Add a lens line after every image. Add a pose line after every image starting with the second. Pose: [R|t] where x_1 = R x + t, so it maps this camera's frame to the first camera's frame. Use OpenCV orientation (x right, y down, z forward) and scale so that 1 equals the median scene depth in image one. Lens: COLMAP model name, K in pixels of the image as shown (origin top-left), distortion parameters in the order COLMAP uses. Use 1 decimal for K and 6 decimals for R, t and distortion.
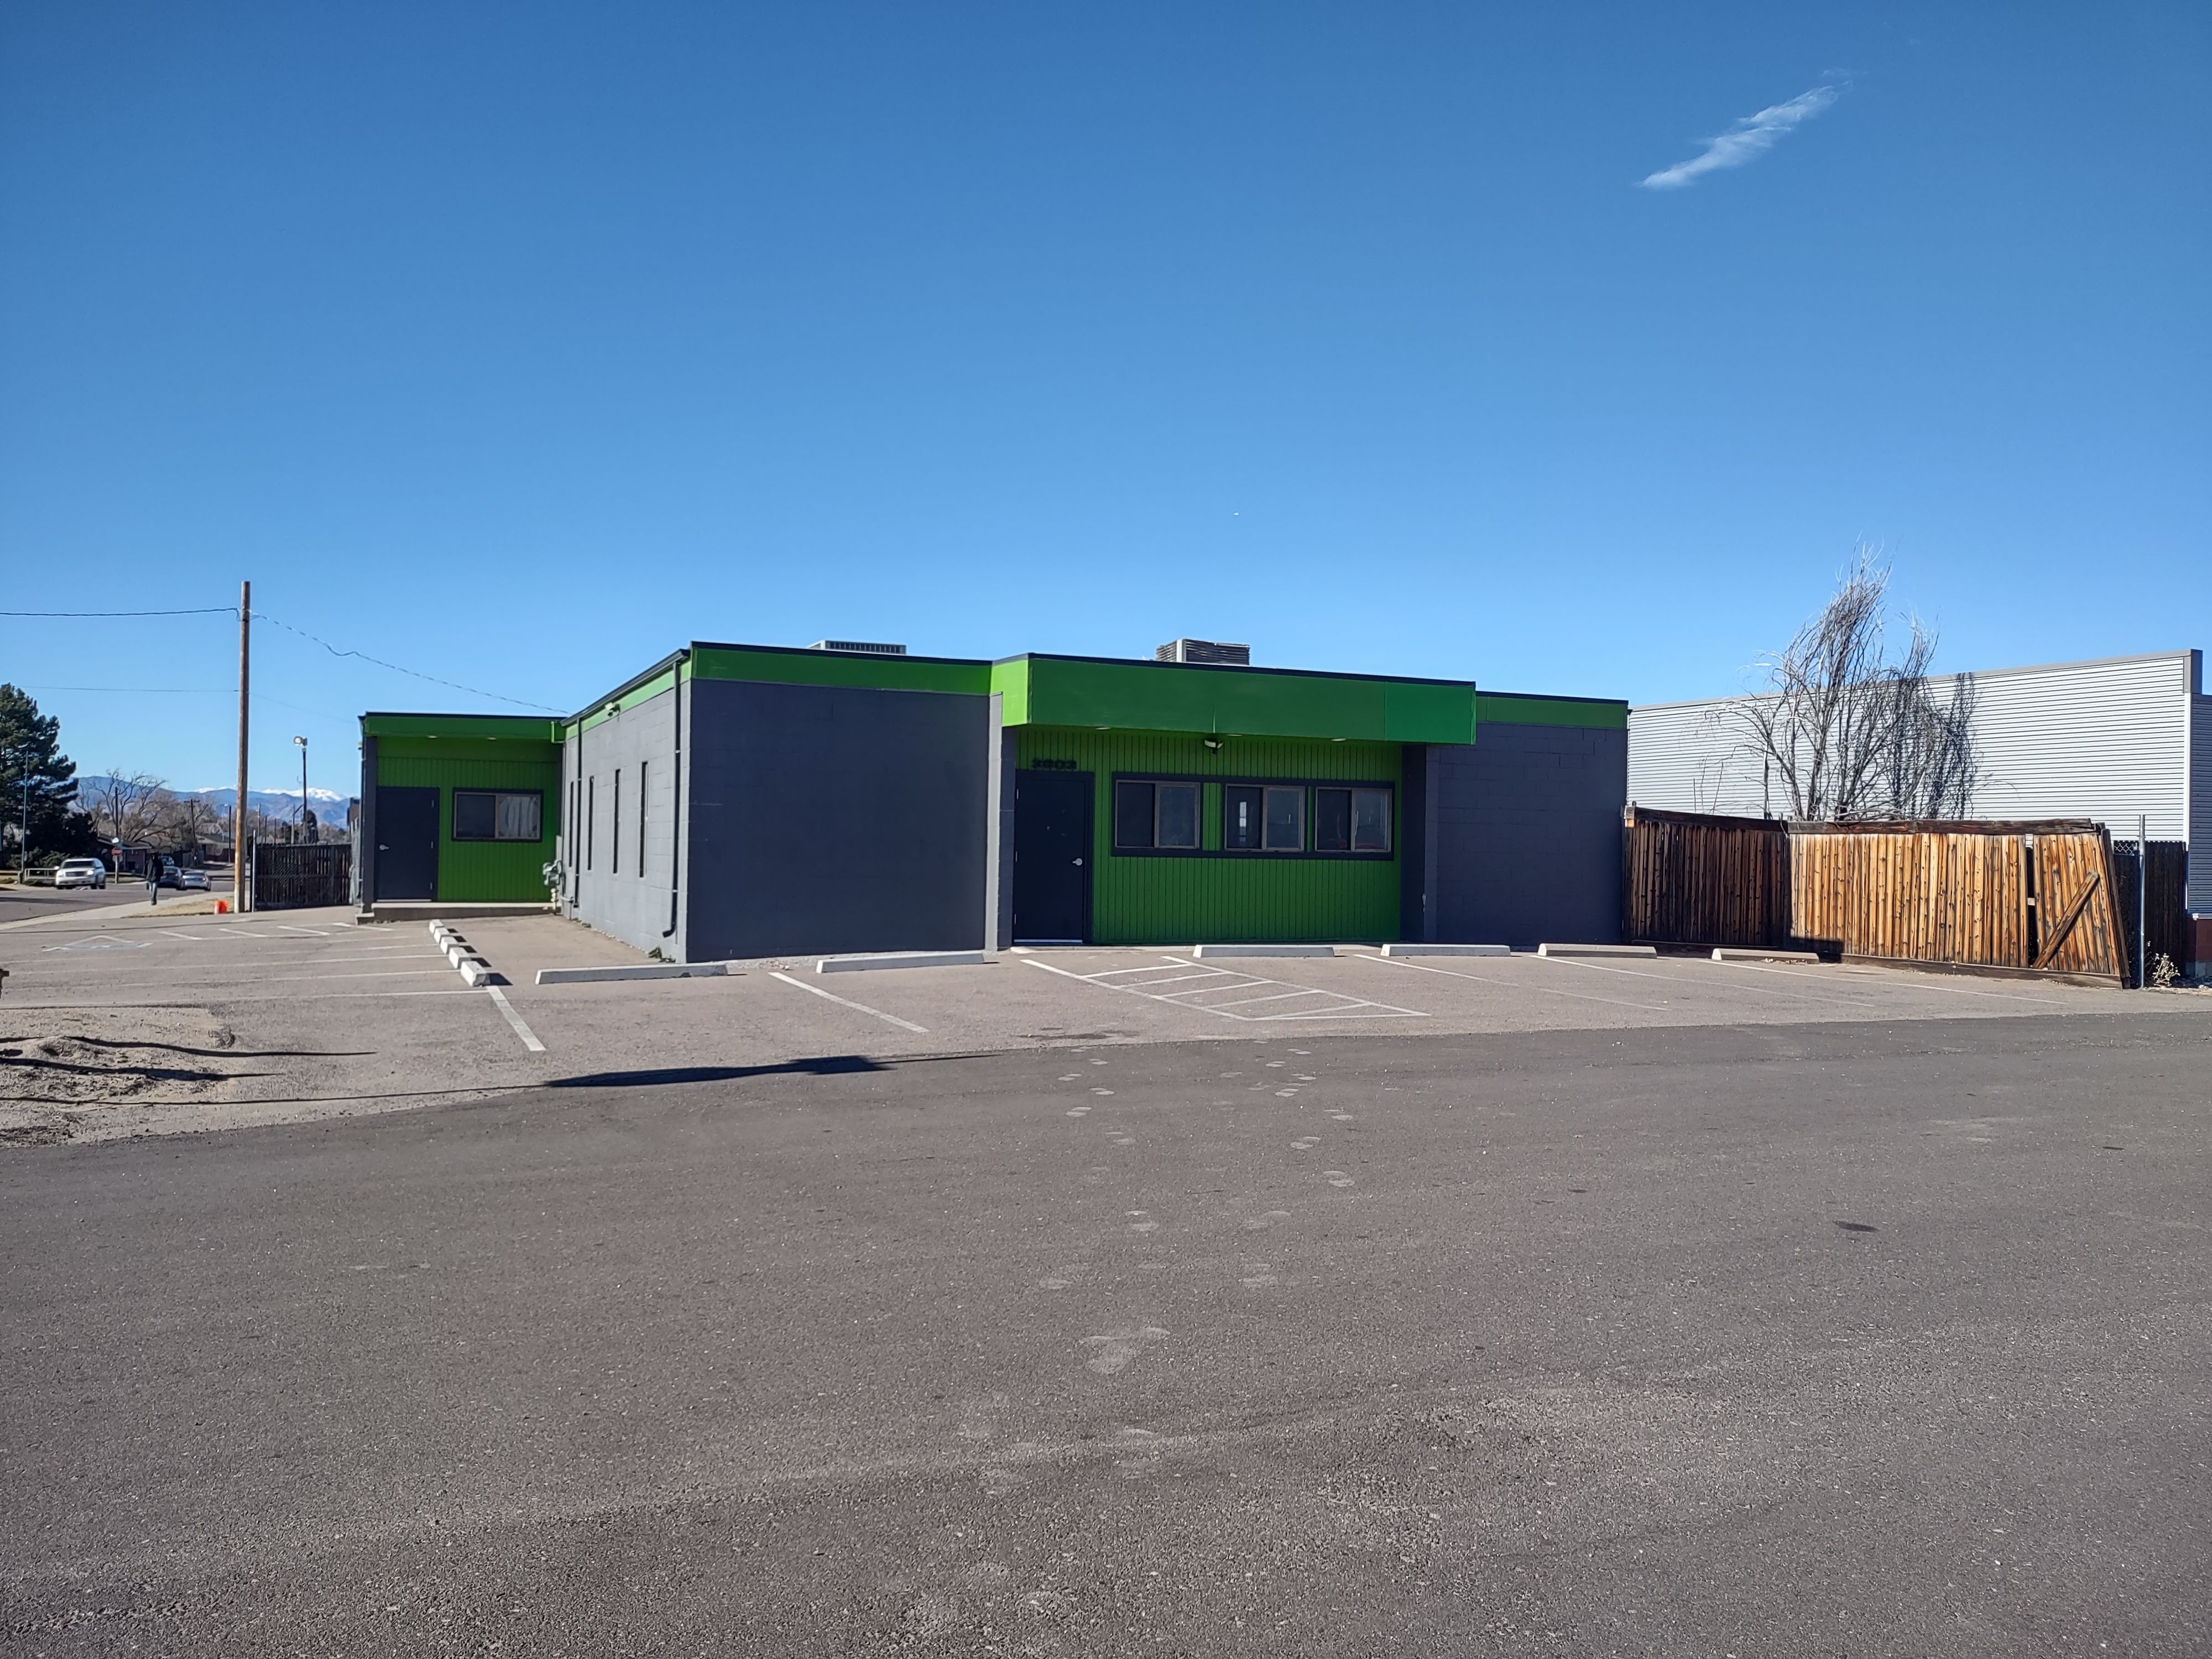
lens RADIAL K [[1667.3, 0, 1108.8], [0, 1667.3, 823.3], [0, 0, 1]] dist [0.011615, -0.014443]
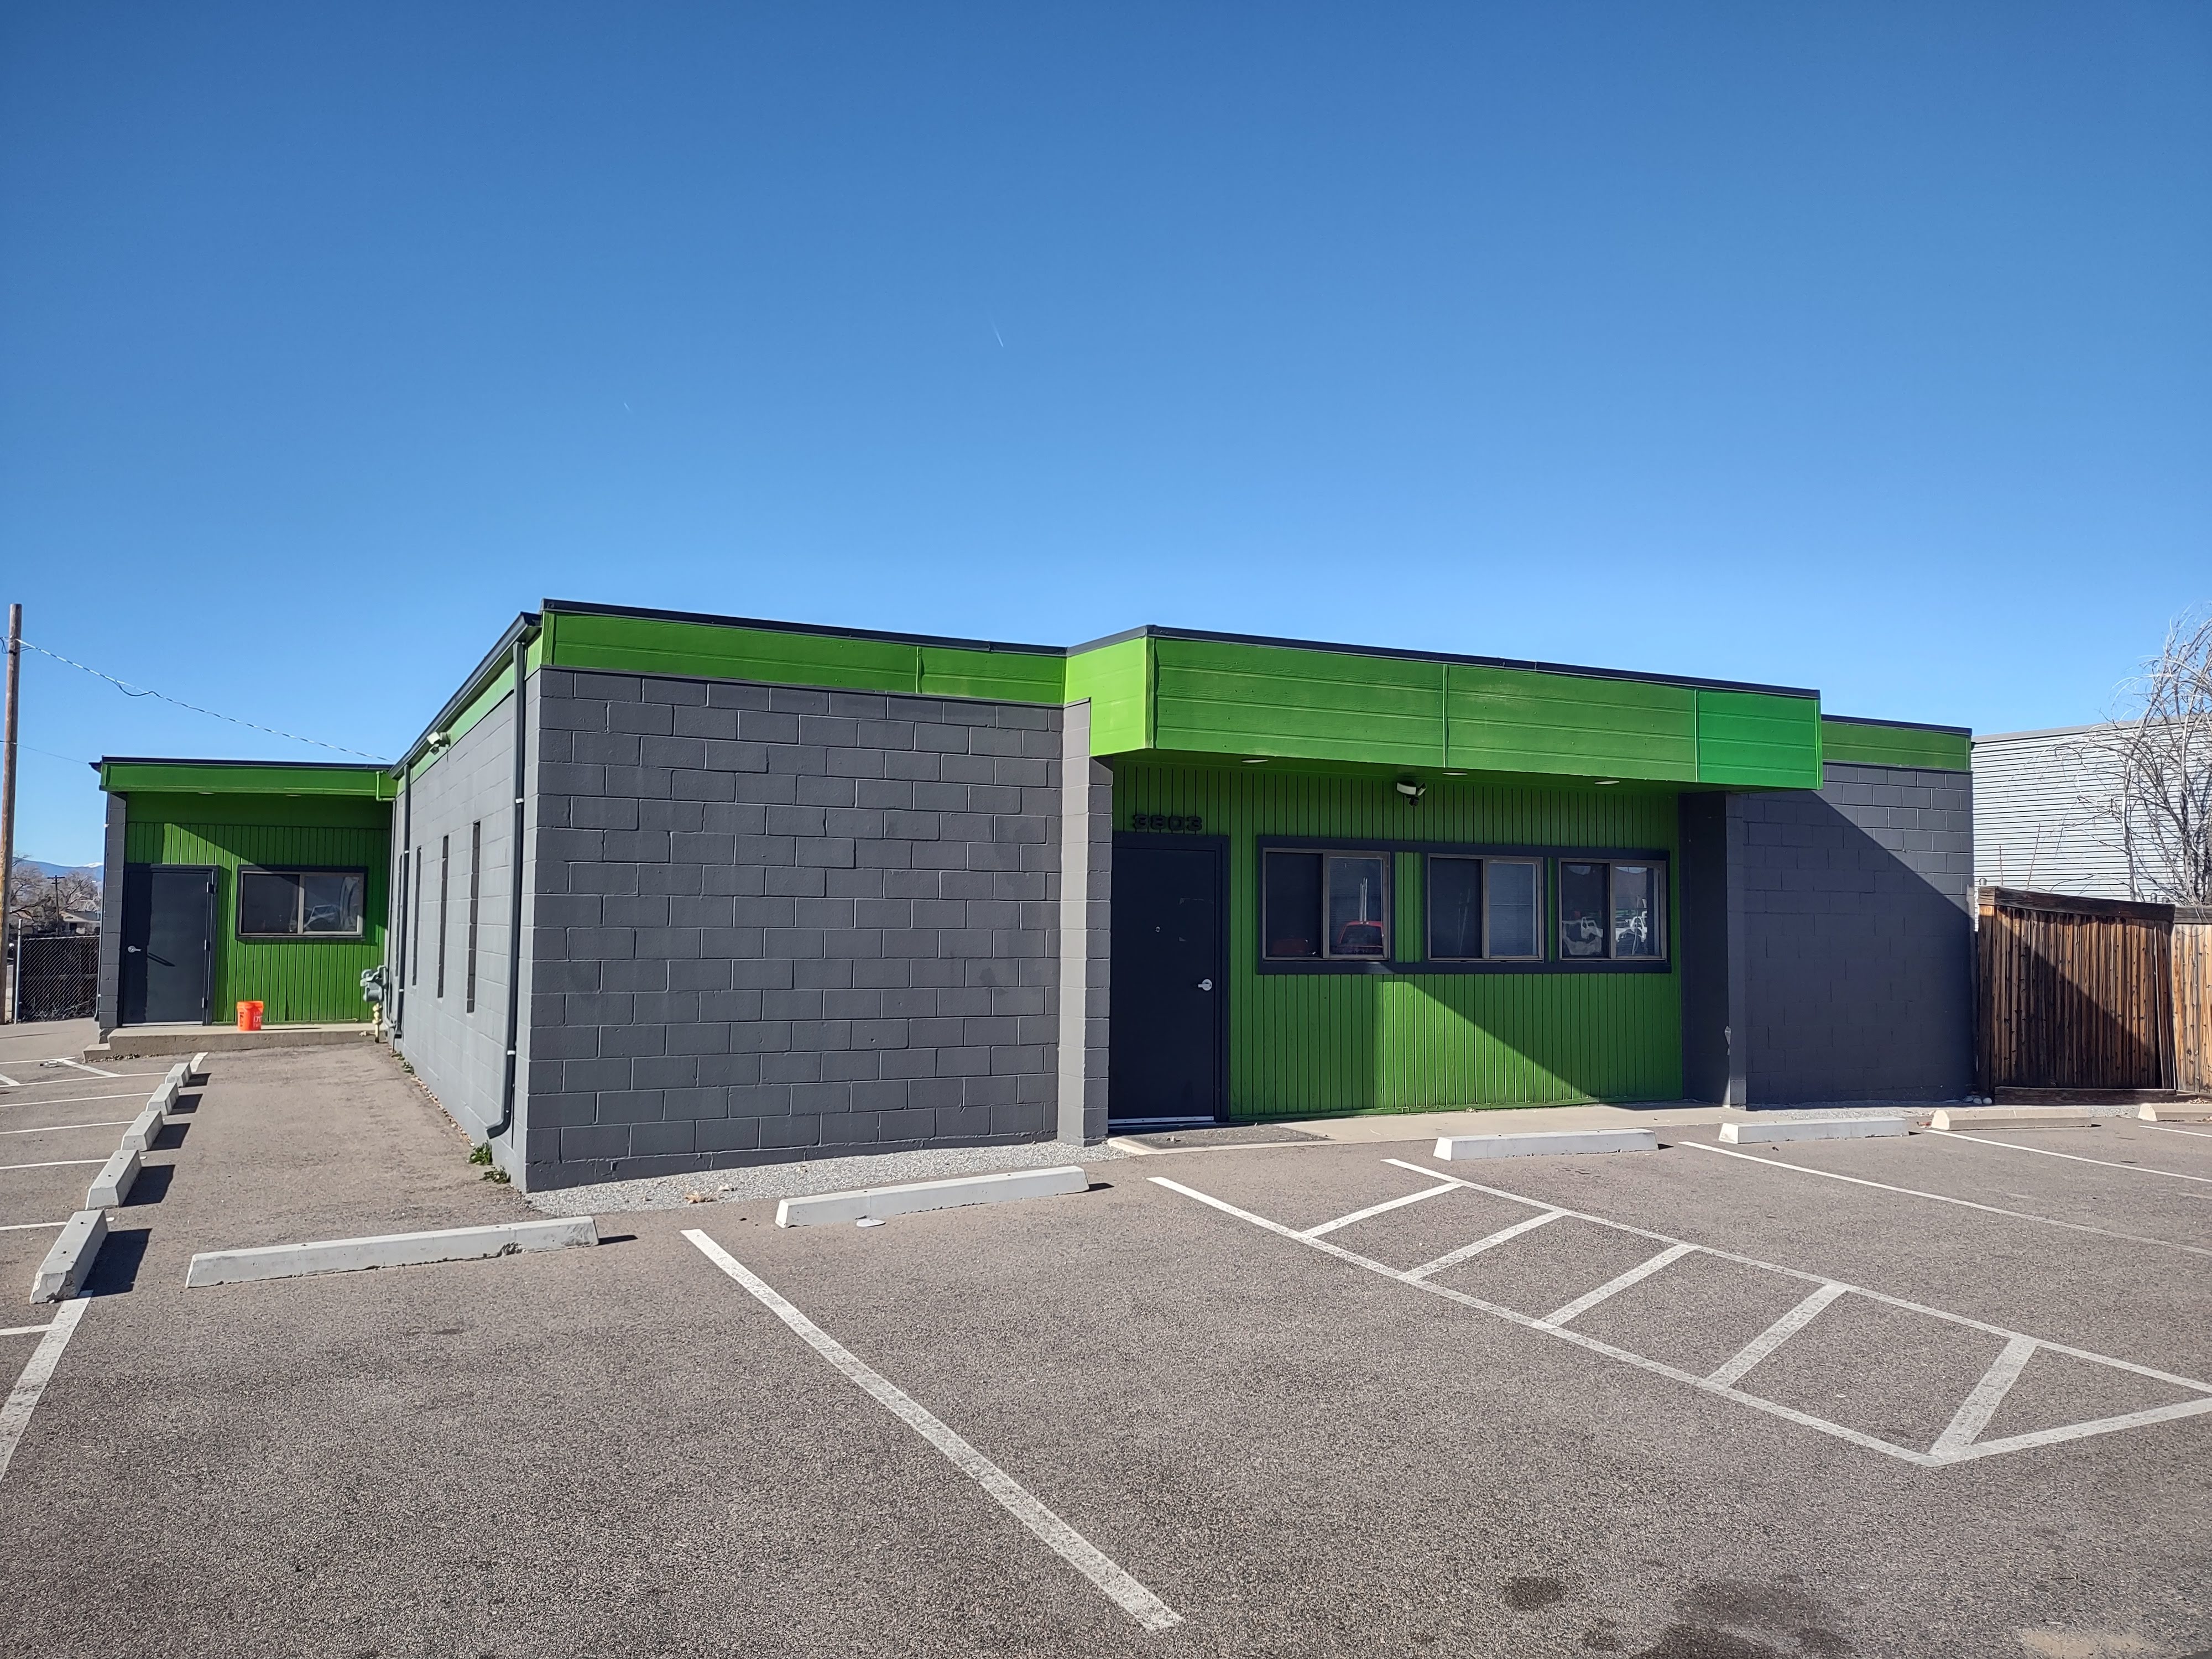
lens RADIAL K [[1667.3, 0, 1102.7], [0, 1667.3, 837.0], [0, 0, 1]] dist [0.011615, -0.014443]
pose [[0.998911, -0.003615, 0.046524, -0.076528], [0.005199, 0.999409, -0.033985, -0.009151], [-0.046374, 0.034190, 0.998339, 0.372078]]
